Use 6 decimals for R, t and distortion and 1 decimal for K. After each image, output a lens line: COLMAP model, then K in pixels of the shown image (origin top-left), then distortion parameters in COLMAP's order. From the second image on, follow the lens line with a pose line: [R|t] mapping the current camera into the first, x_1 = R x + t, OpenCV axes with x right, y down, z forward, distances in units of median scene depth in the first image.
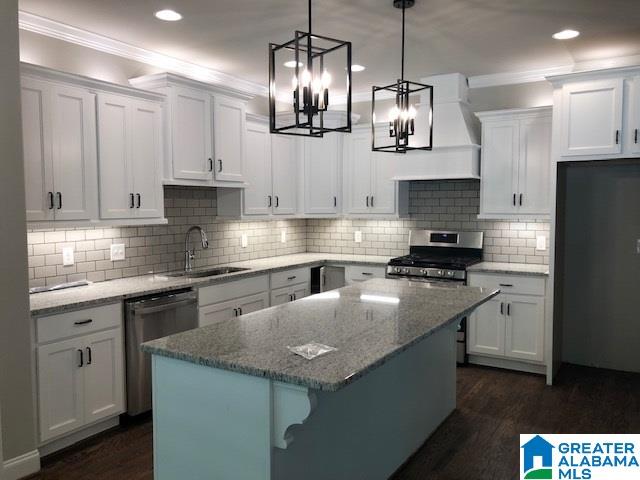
lens RADIAL K [[524.3, 0, 319.0], [0, 524.3, 231.4], [0, 0, 1]] dist [0.042042, -0.043998]
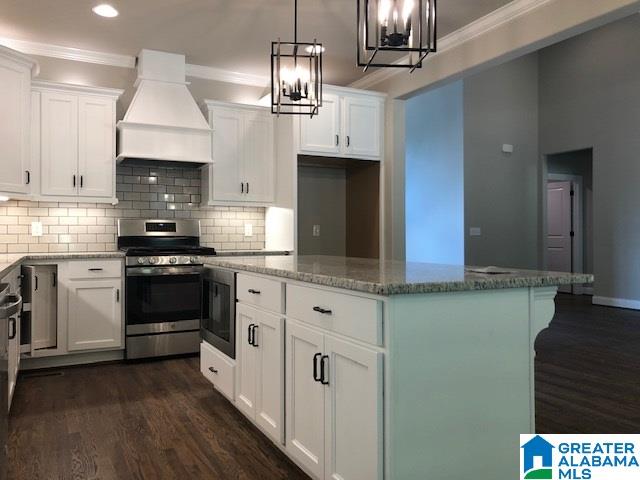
lens RADIAL K [[524.3, 0, 314.7], [0, 524.3, 231.7], [0, 0, 1]] dist [0.042042, -0.043998]
pose [[0.526186, 0.008853, 0.850324, -0.449426], [0.043886, 0.998331, -0.037551, 0.074122], [-0.849236, 0.057076, 0.524919, 0.317160]]
